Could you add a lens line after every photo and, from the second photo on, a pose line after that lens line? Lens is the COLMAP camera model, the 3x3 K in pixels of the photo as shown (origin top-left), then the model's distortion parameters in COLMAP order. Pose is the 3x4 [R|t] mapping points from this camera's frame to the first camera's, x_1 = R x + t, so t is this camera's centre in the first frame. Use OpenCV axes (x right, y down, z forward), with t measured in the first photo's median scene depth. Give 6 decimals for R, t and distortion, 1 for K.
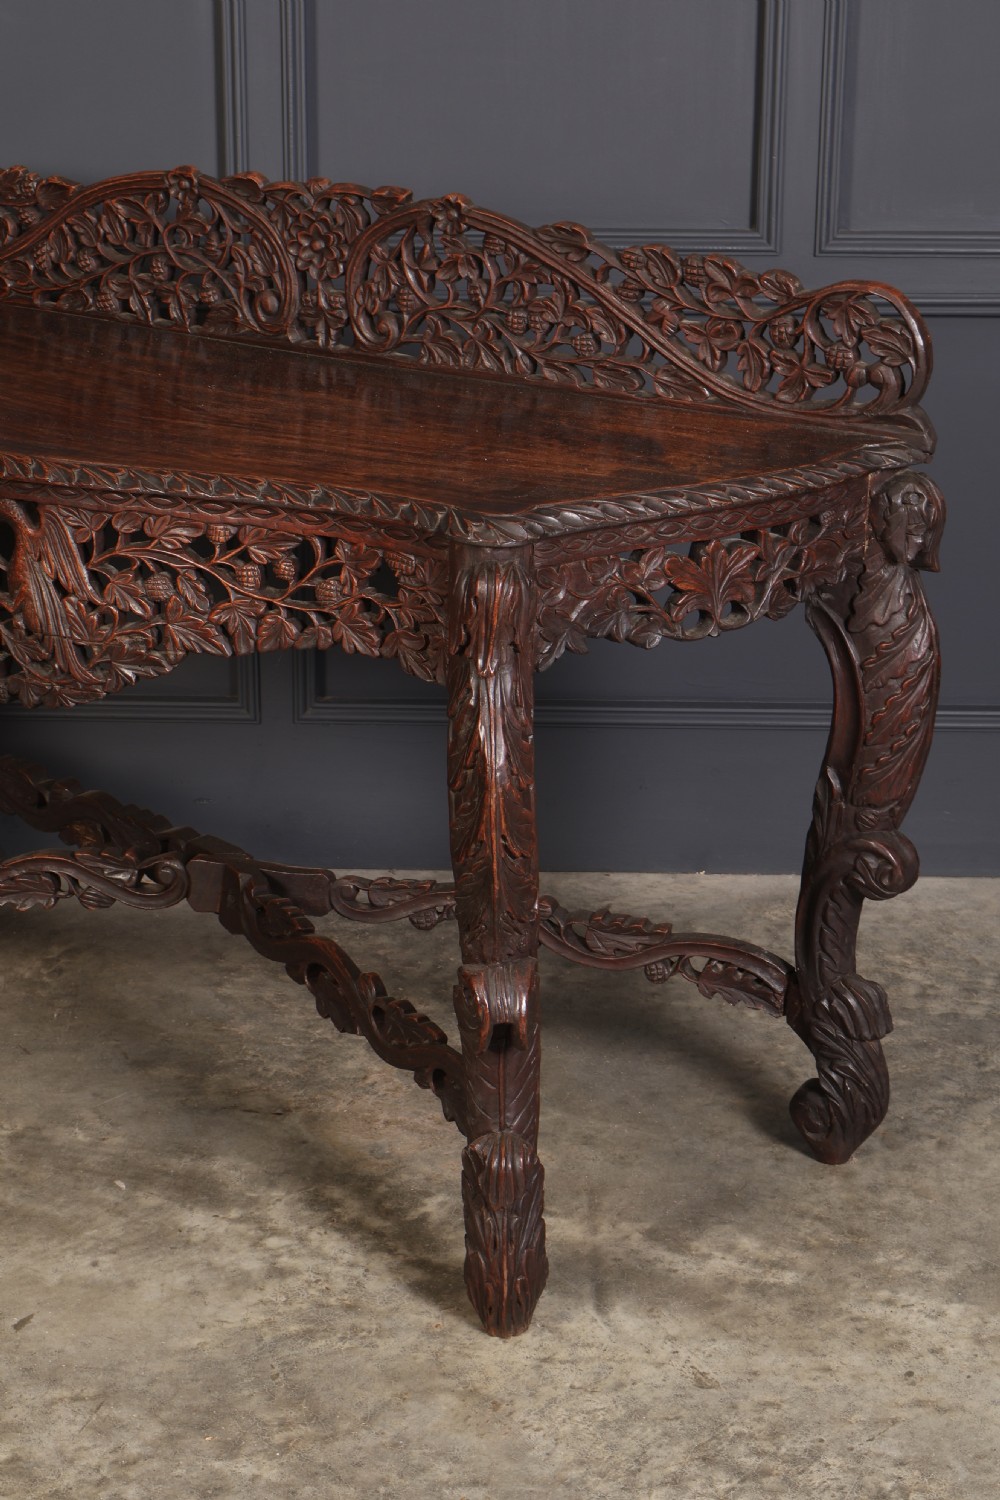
lens RADIAL K [[2821.7, 0, 509.3], [0, 2821.7, 773.3], [0, 0, 1]] dist [-0.017444, 0.000000]
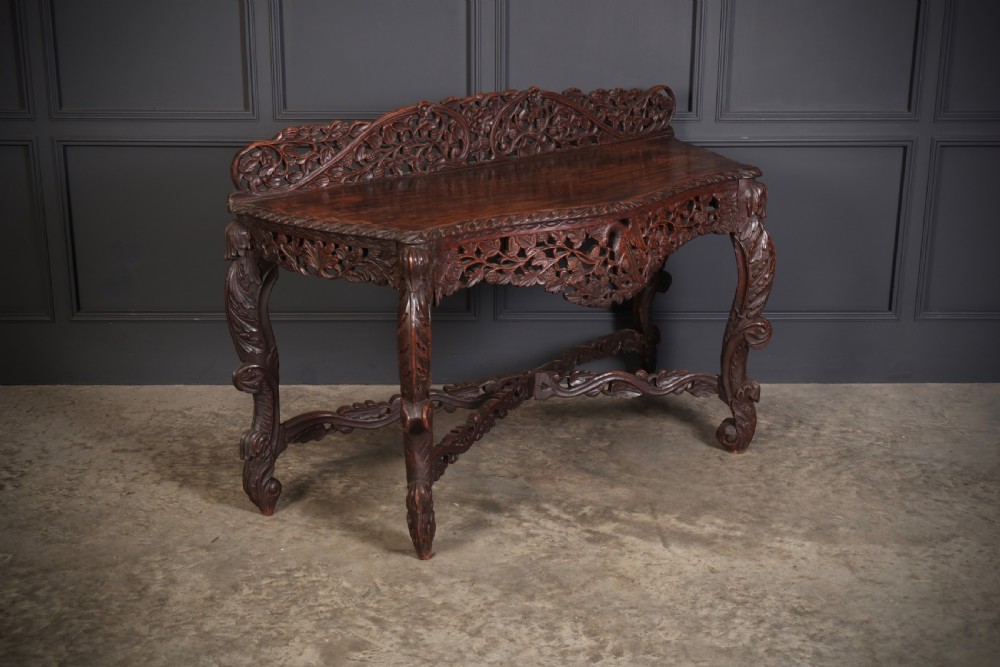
lens RADIAL K [[1358.8, 0, 504.0], [0, 1358.8, 331.2], [0, 0, 1]] dist [-0.031007, 0.000000]
pose [[0.999407, -0.012822, 0.031955, -0.138035], [0.013972, 0.999252, -0.036051, 0.041752], [-0.031469, 0.036476, 0.998839, -0.177641]]
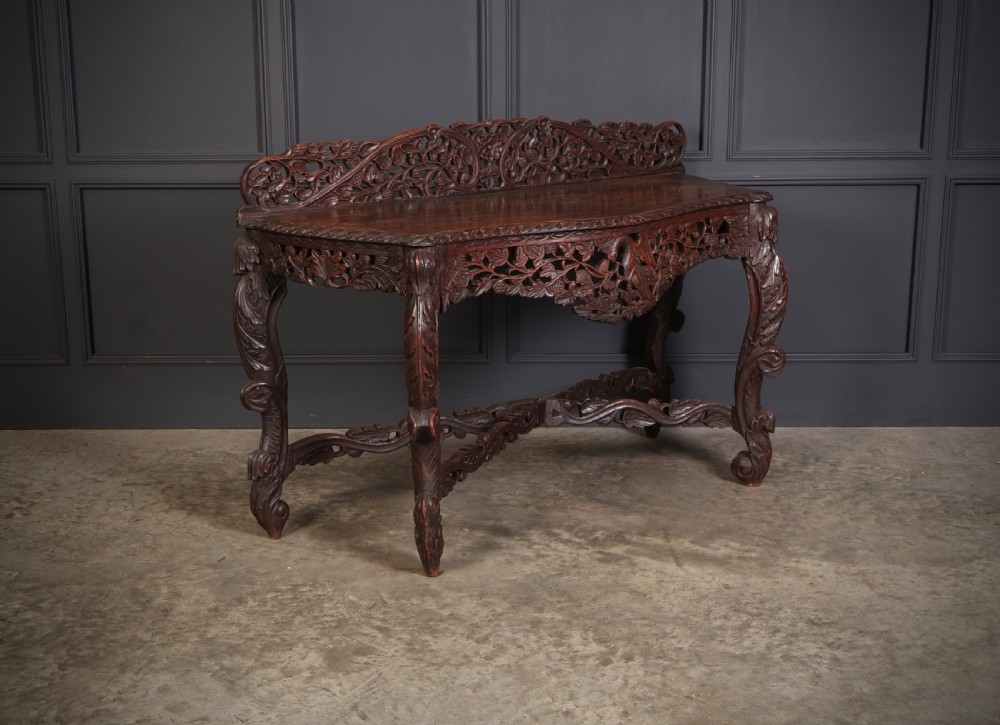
lens RADIAL K [[1349.9, 0, 483.9], [0, 1349.9, 369.6], [0, 0, 1]] dist [-0.027626, 0.000000]
pose [[0.999896, -0.014346, 0.001178, -0.127444], [0.014392, 0.995003, -0.098802, 0.129474], [0.000245, 0.098809, 0.995106, -0.155900]]
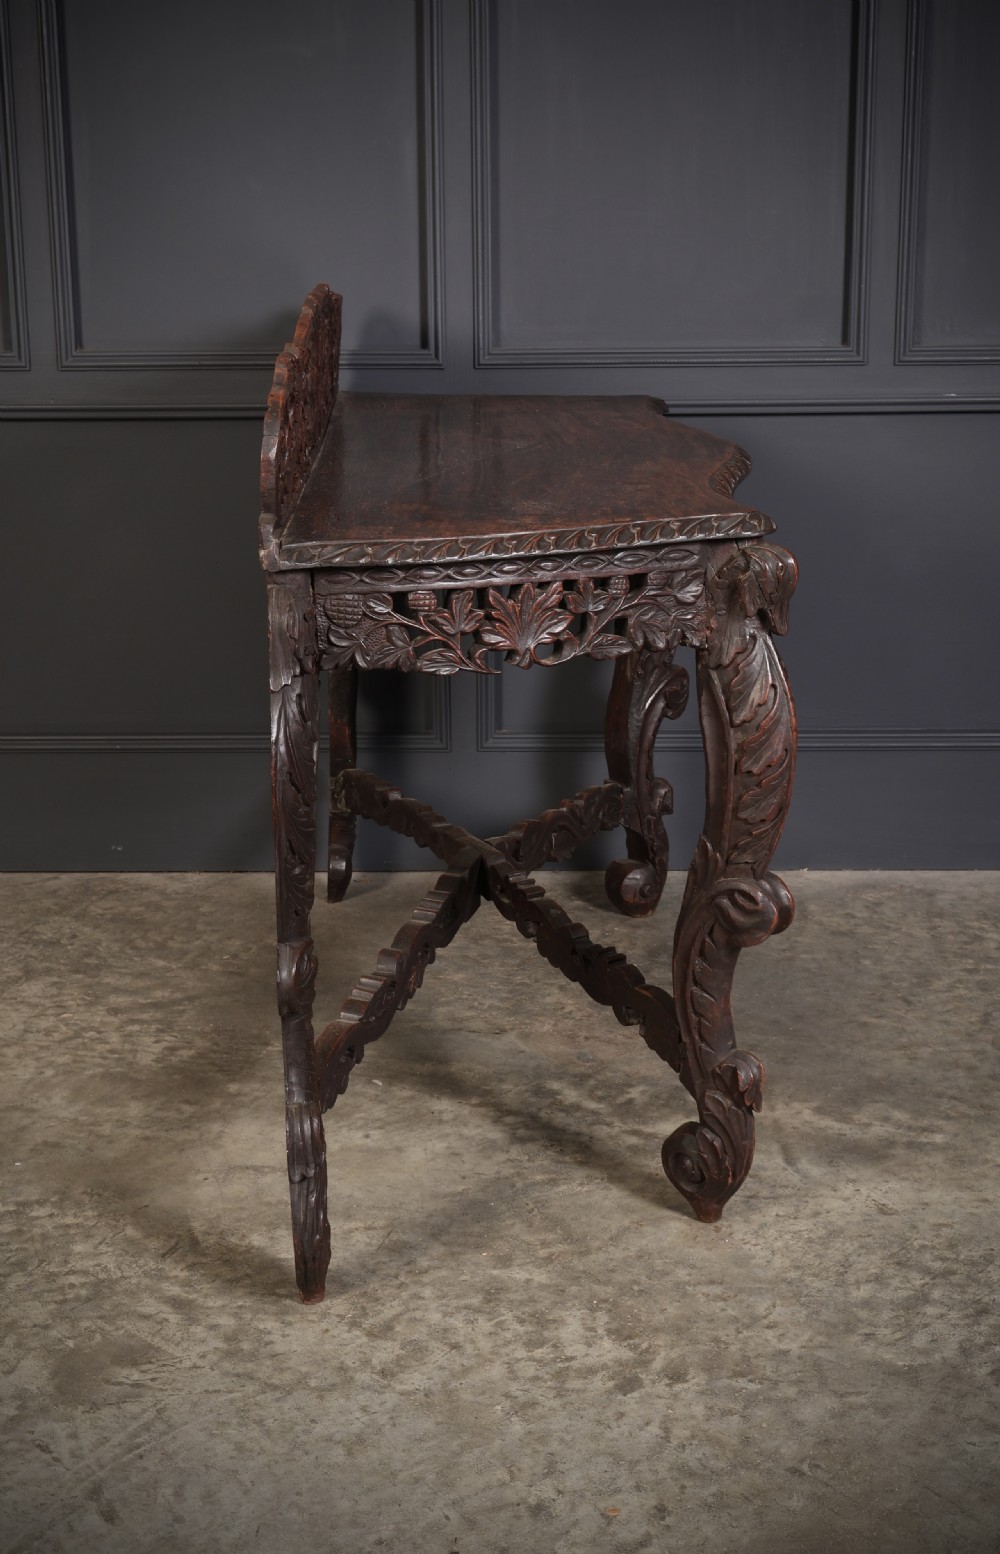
lens RADIAL K [[2202.7, 0, 493.6], [0, 2202.7, 787.9], [0, 0, 1]] dist [-0.024781, 0.000000]
pose [[0.999870, -0.013877, -0.008237, -0.081329], [0.013214, 0.997043, -0.075696, 0.095565], [0.009263, 0.075578, 0.997097, 0.040387]]
